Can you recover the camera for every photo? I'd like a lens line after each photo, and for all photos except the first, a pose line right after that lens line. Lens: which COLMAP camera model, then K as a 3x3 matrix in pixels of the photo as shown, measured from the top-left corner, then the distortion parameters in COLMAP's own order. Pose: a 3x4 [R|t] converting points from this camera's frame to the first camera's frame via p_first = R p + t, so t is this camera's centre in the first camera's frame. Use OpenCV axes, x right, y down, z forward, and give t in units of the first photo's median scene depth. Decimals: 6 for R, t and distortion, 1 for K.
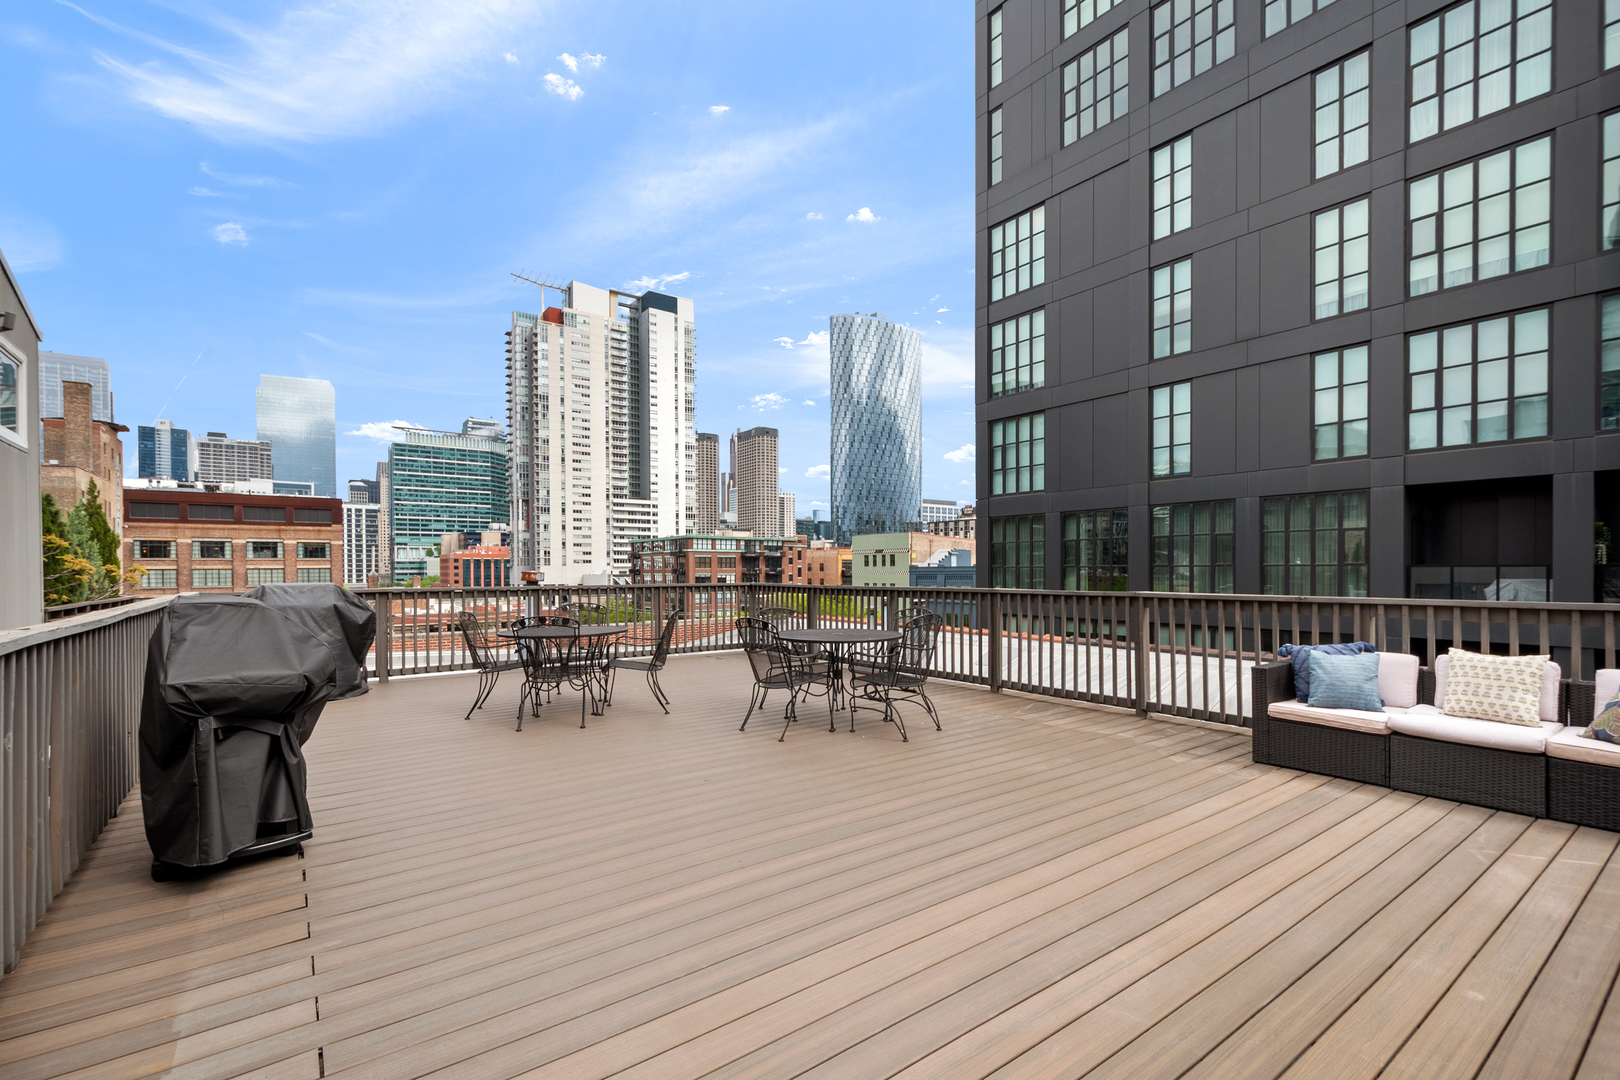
lens RADIAL K [[722.0, 0, 832.7], [0, 722.0, 562.1], [0, 0, 1]] dist [-0.000705, -0.000007]
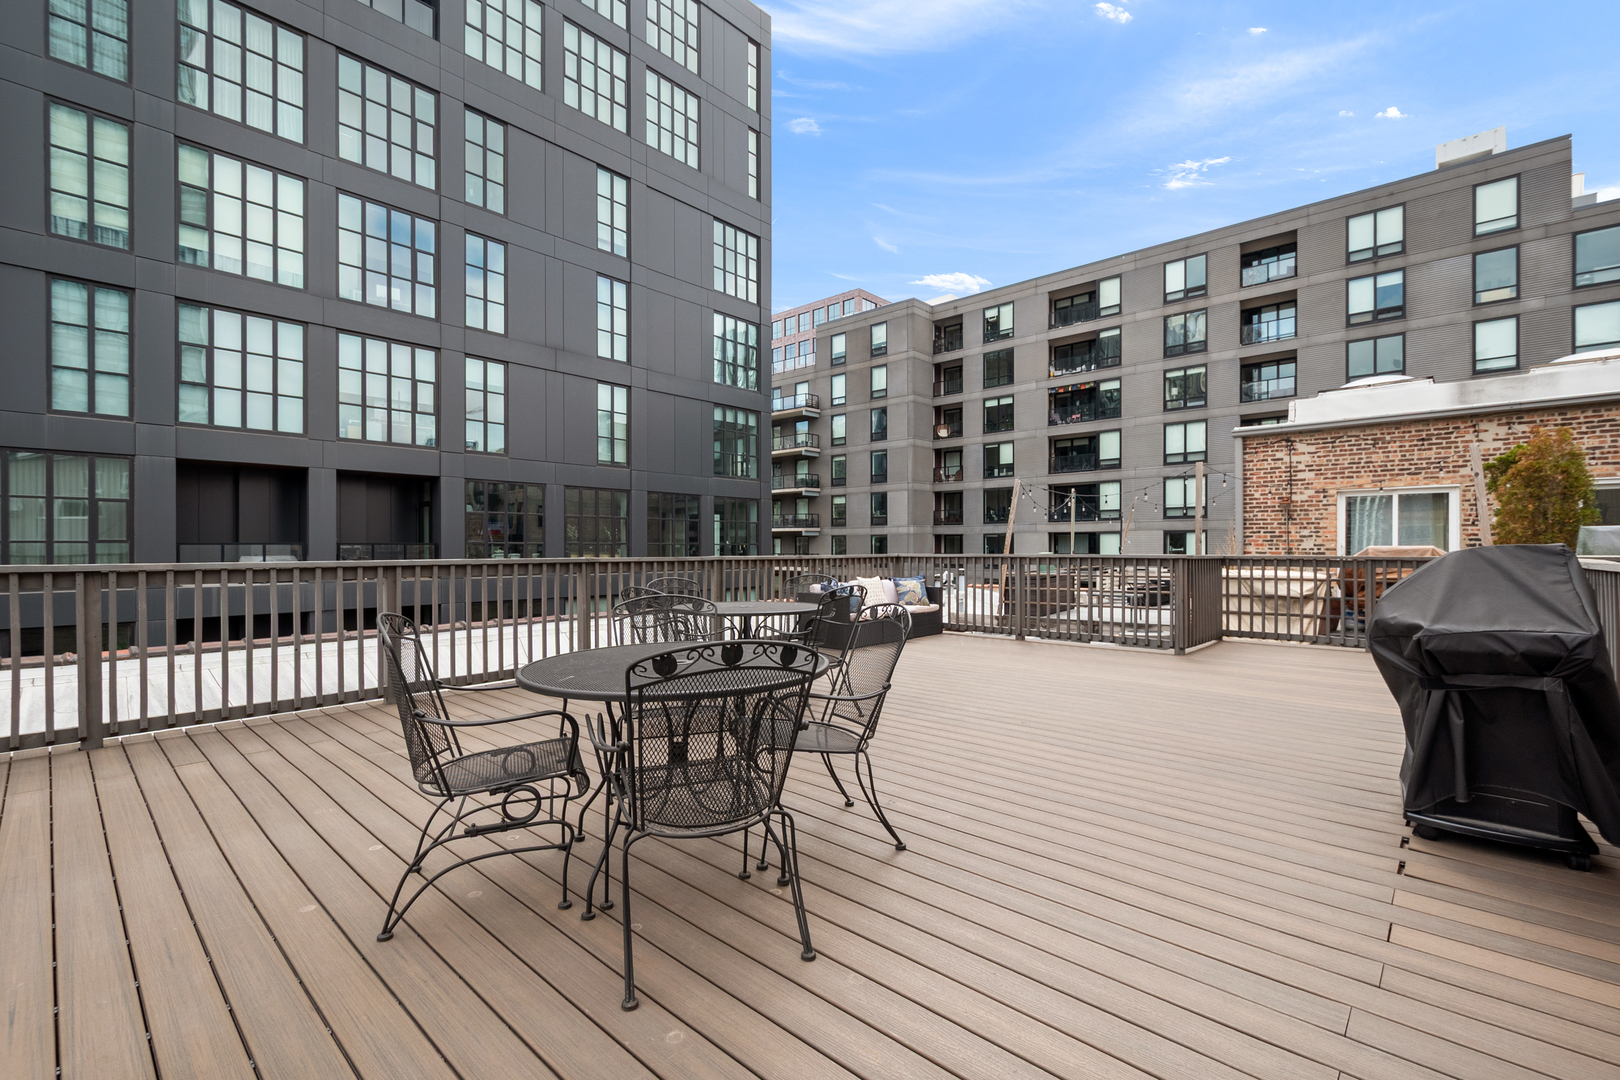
lens RADIAL K [[710.4, 0, 810.0], [0, 710.4, 540.0], [0, 0, 1]] dist [-0.000758, -0.000083]
pose [[-0.184389, 0.008690, 0.982815, -0.195898], [-0.007441, 0.999920, -0.010237, 0.003506], [-0.982825, -0.009201, -0.184309, 0.250768]]
